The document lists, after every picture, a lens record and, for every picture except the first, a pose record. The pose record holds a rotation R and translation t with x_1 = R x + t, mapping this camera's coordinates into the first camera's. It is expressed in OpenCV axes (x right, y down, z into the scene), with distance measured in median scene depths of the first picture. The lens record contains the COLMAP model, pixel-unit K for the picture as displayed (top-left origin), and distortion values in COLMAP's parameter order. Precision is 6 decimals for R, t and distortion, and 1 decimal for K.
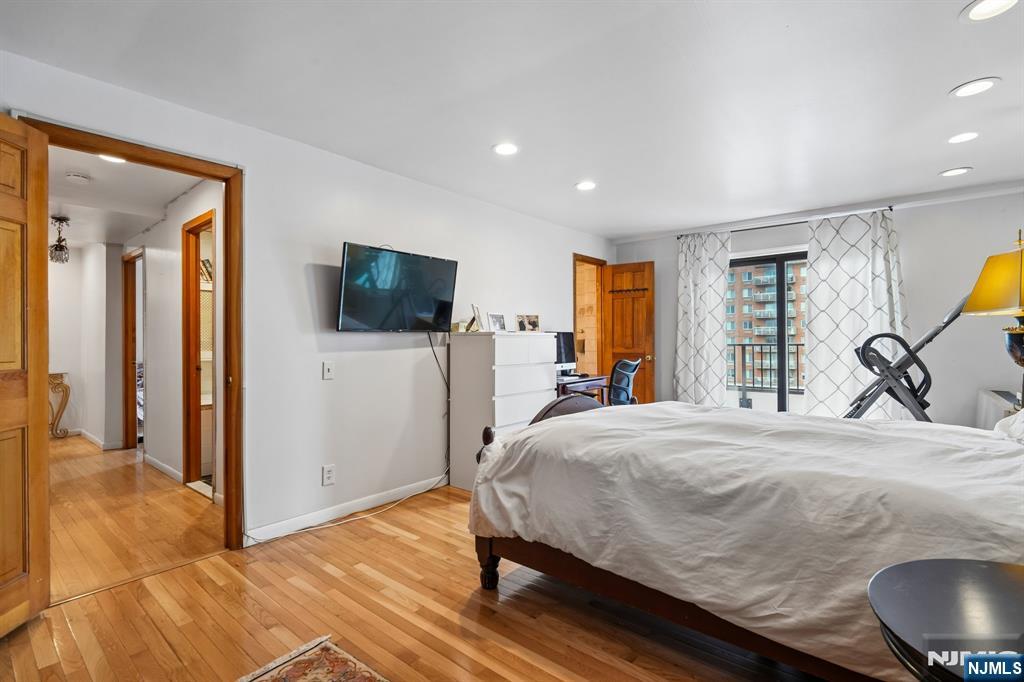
lens RADIAL K [[480.2, 0, 513.3], [0, 480.2, 339.7], [0, 0, 1]] dist [-0.003091, -0.002518]
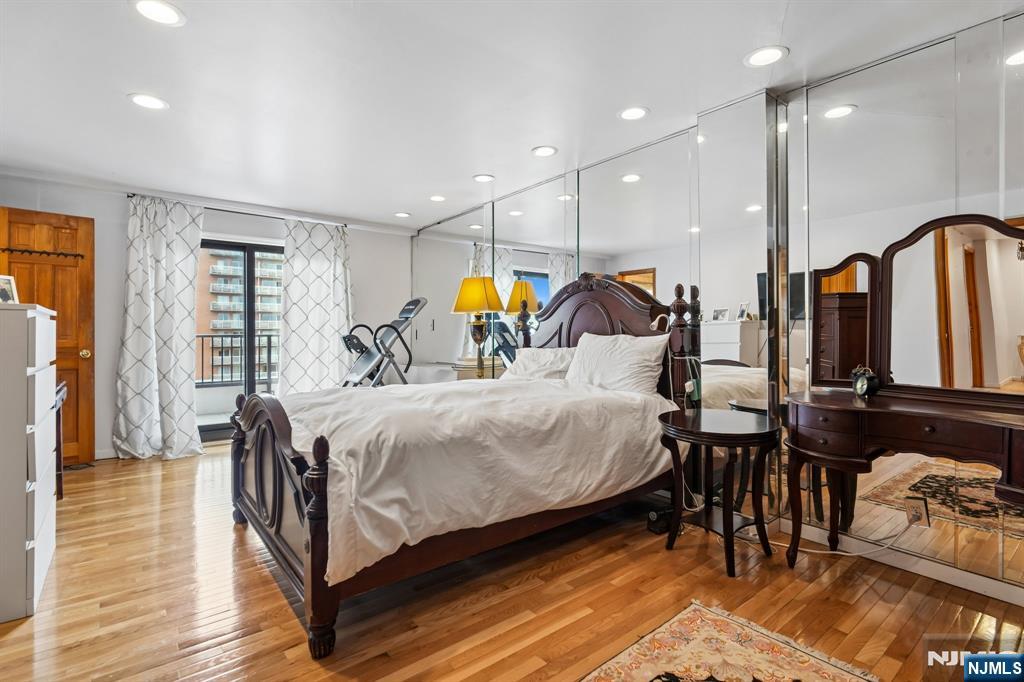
lens RADIAL K [[480.2, 0, 534.0], [0, 480.2, 335.9], [0, 0, 1]] dist [-0.003091, -0.002518]
pose [[0.184097, -0.000229, 0.982908, -0.636148], [0.000365, 1.000000, 0.000165, 0.026165], [-0.982908, 0.000329, 0.184097, 0.490223]]
